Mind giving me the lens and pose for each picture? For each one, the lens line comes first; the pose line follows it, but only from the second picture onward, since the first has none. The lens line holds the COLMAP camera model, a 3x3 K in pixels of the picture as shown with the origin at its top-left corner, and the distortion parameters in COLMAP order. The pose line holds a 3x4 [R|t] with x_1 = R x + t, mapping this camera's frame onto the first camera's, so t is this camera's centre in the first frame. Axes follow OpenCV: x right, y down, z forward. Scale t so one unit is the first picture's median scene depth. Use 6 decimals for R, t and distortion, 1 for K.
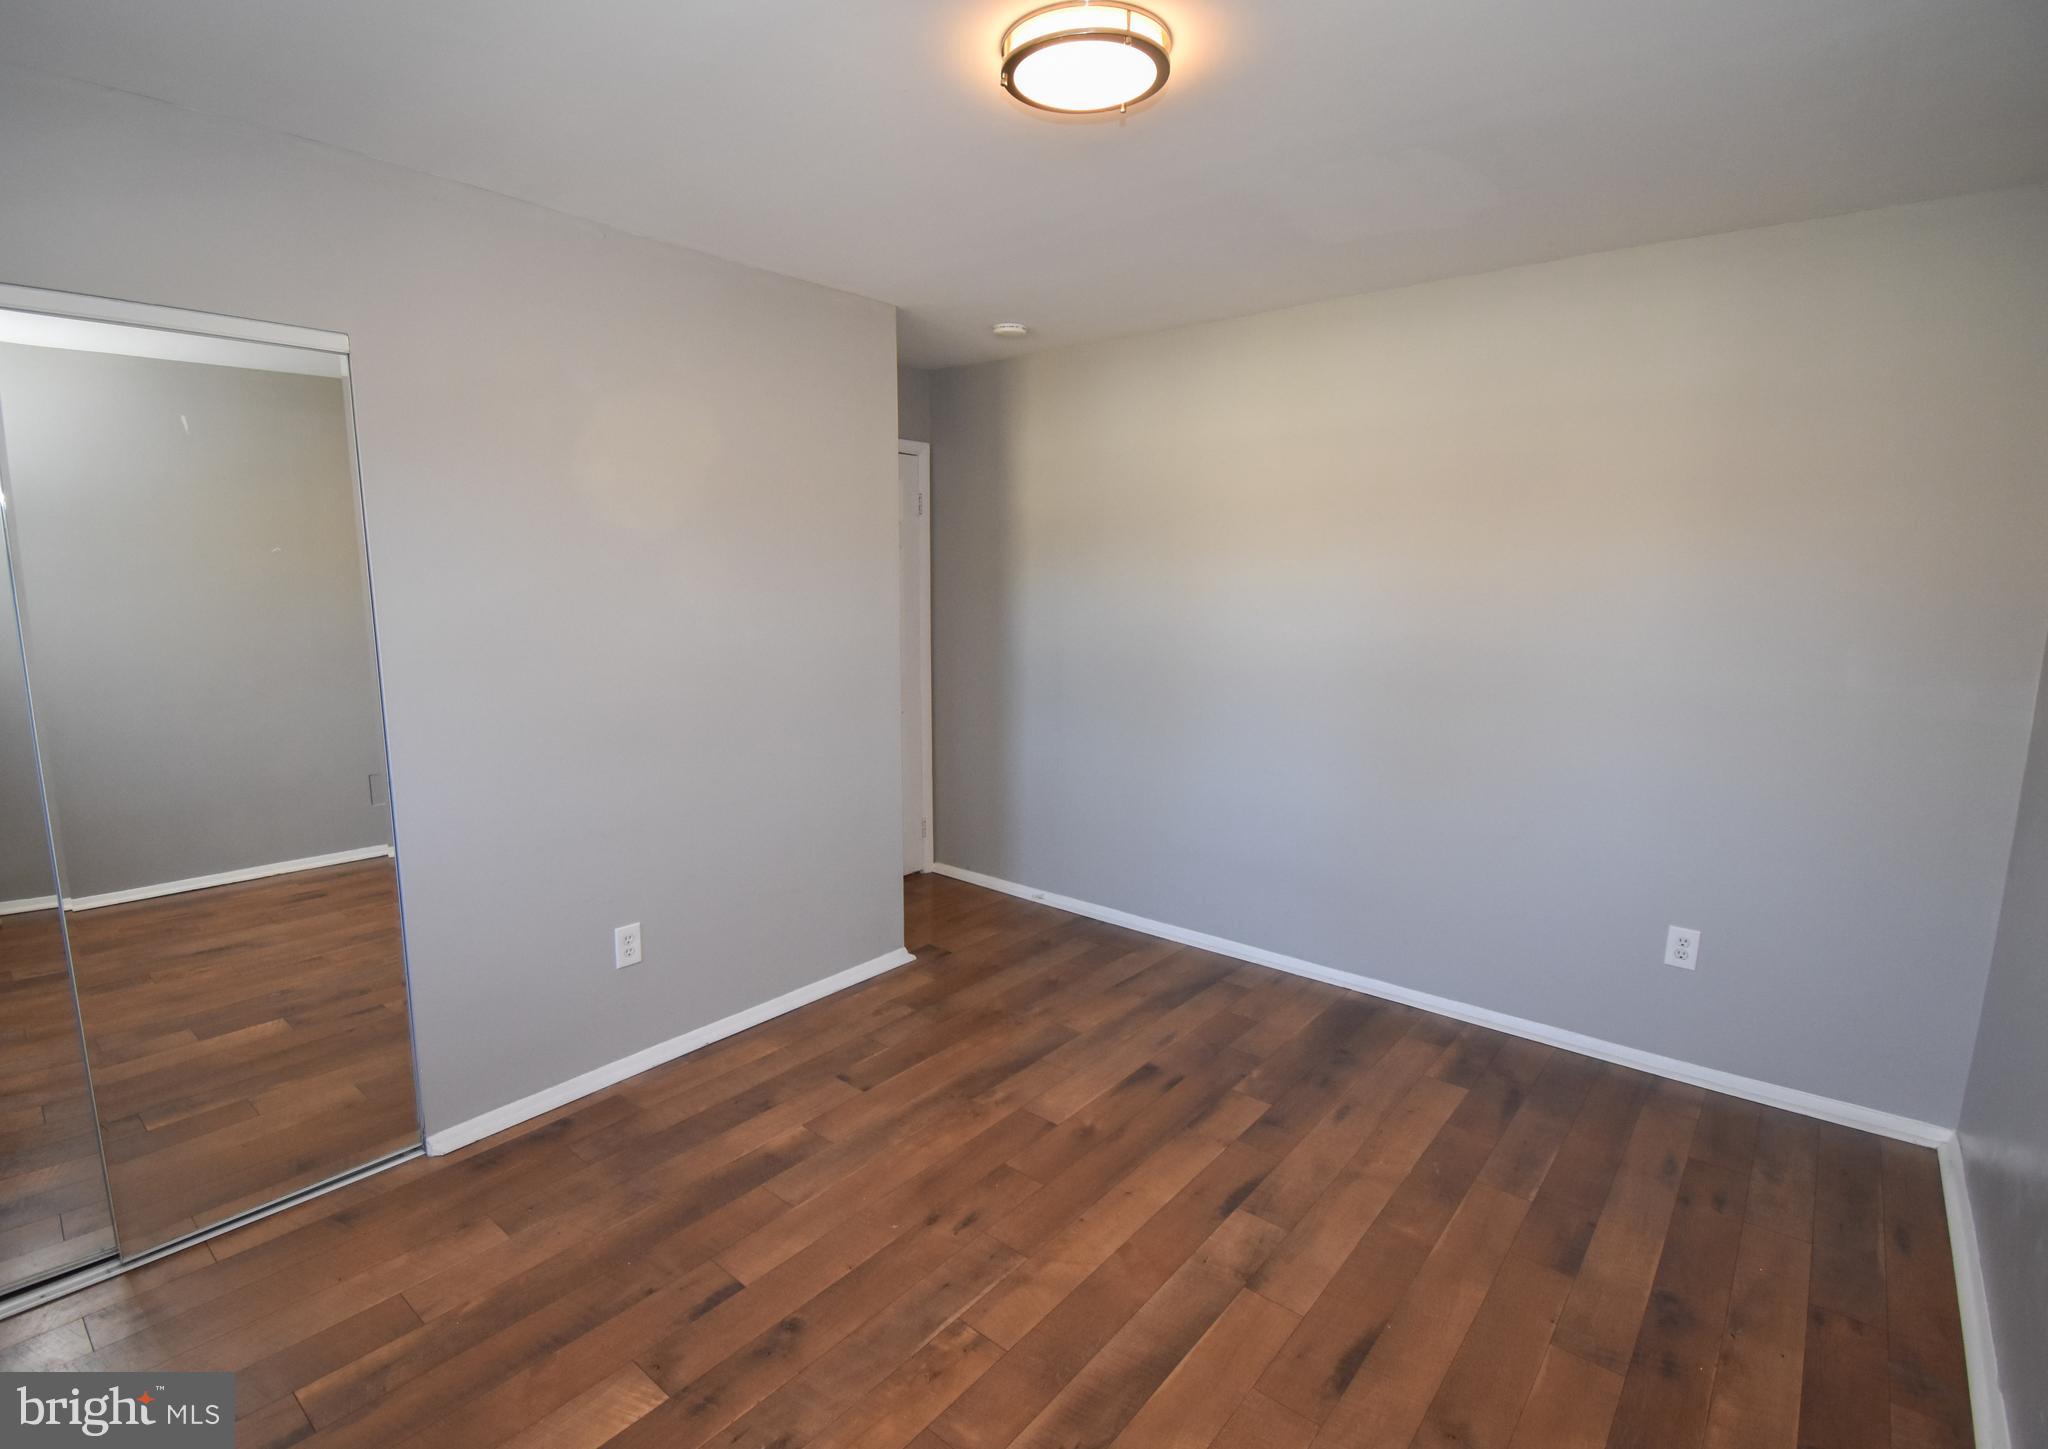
lens RADIAL K [[1014.2, 0, 946.0], [0, 1014.2, 719.6], [0, 0, 1]] dist [0.032439, -0.032312]
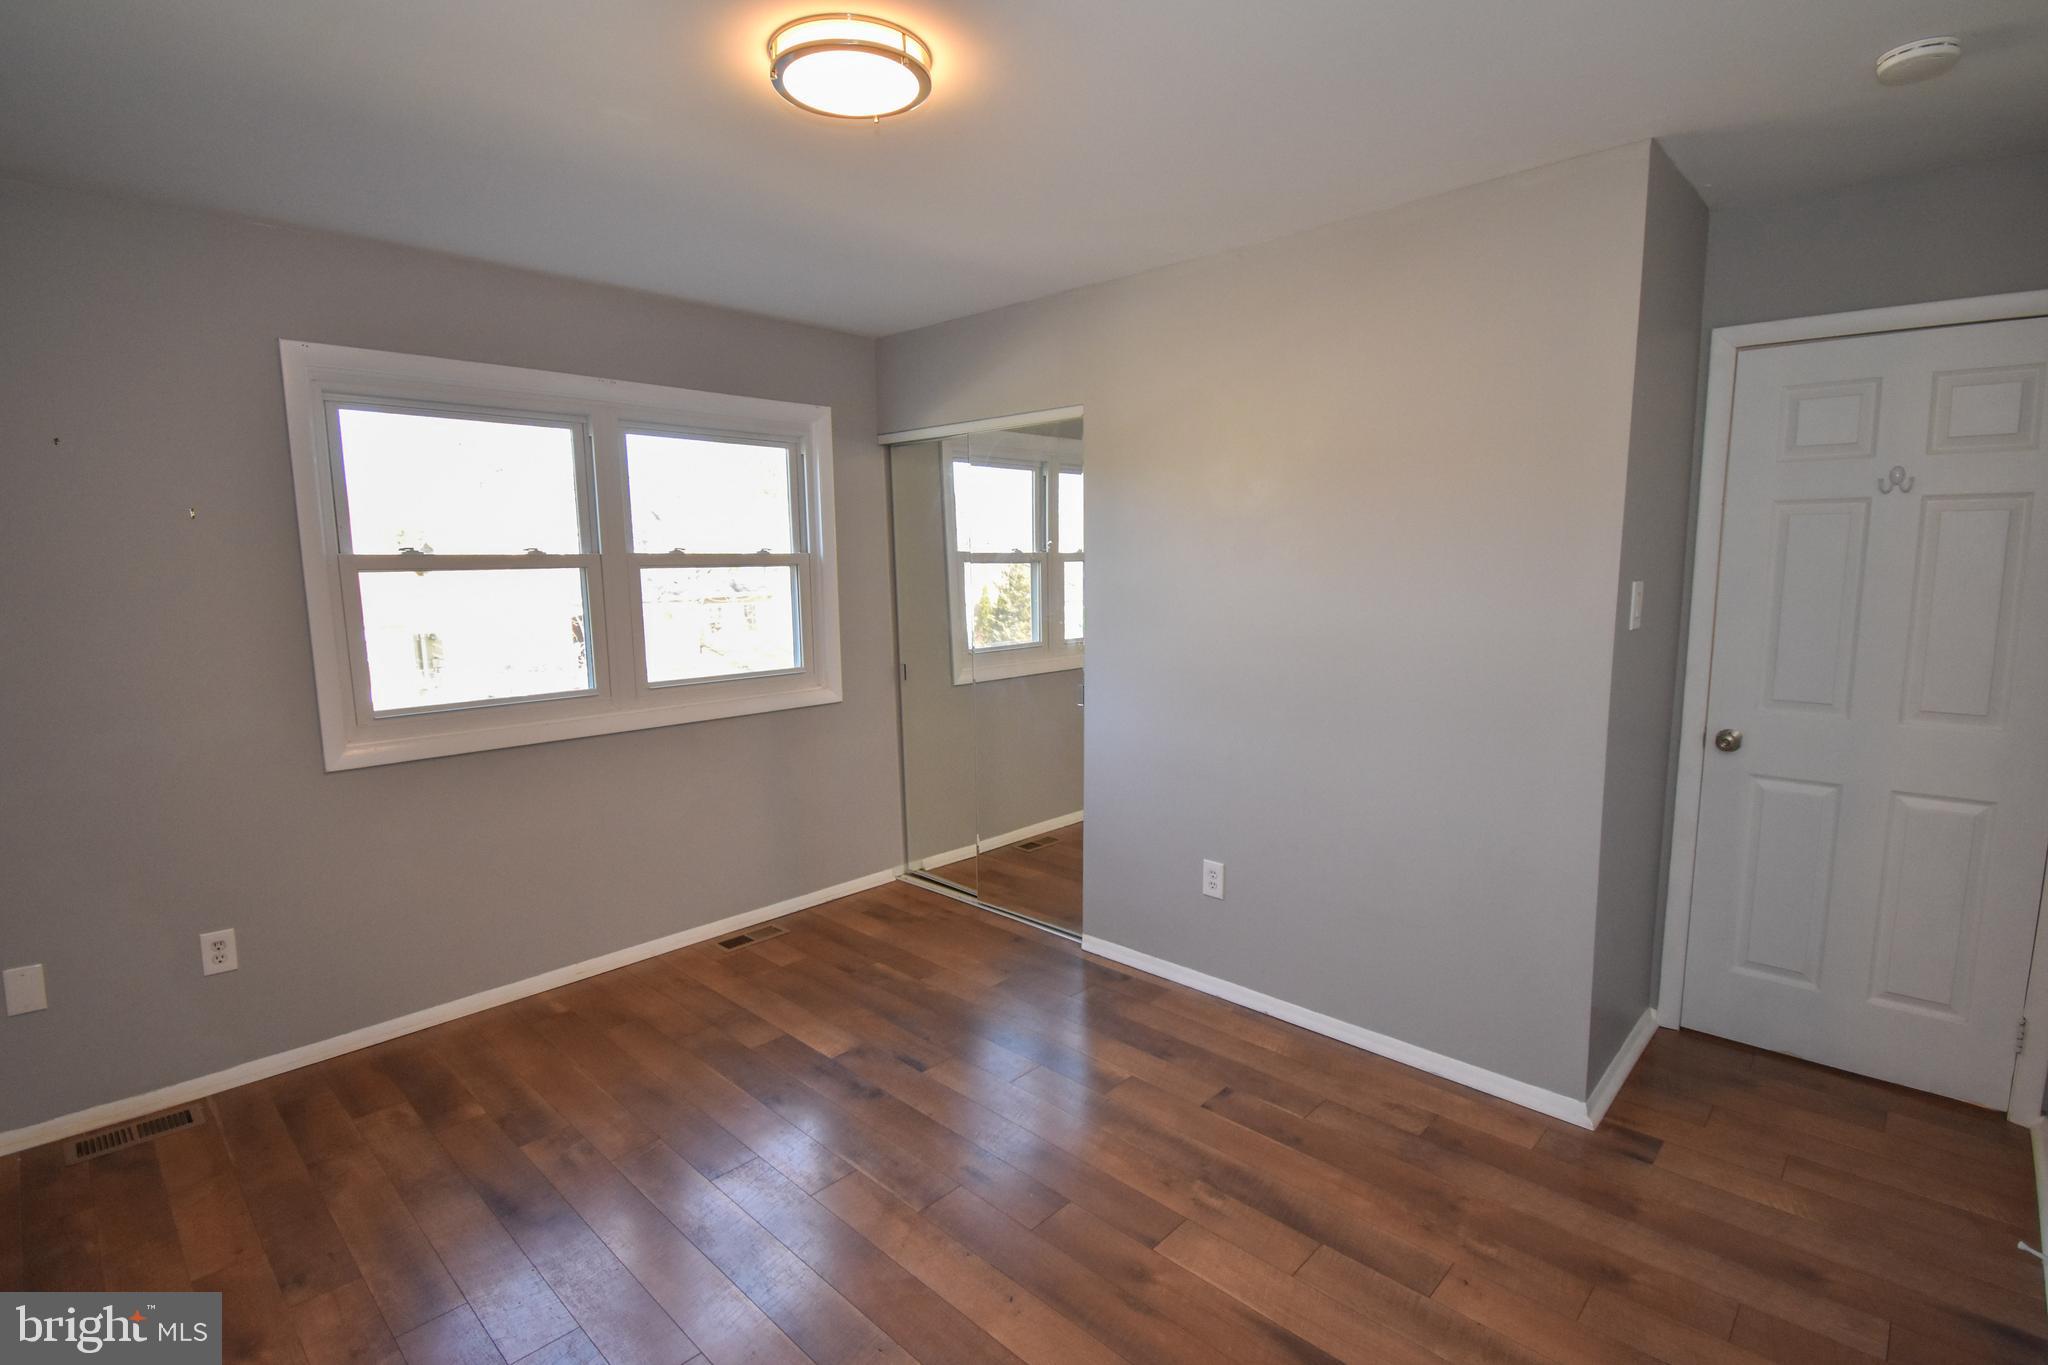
lens RADIAL K [[957.7, 0, 1026.5], [0, 957.7, 690.6], [0, 0, 1]] dist [0.026104, -0.027579]
pose [[-0.044466, 0.131421, -0.990329, 0.734664], [-0.130321, 0.982075, 0.136177, -0.103112], [0.990474, 0.135116, -0.026542, 0.805876]]
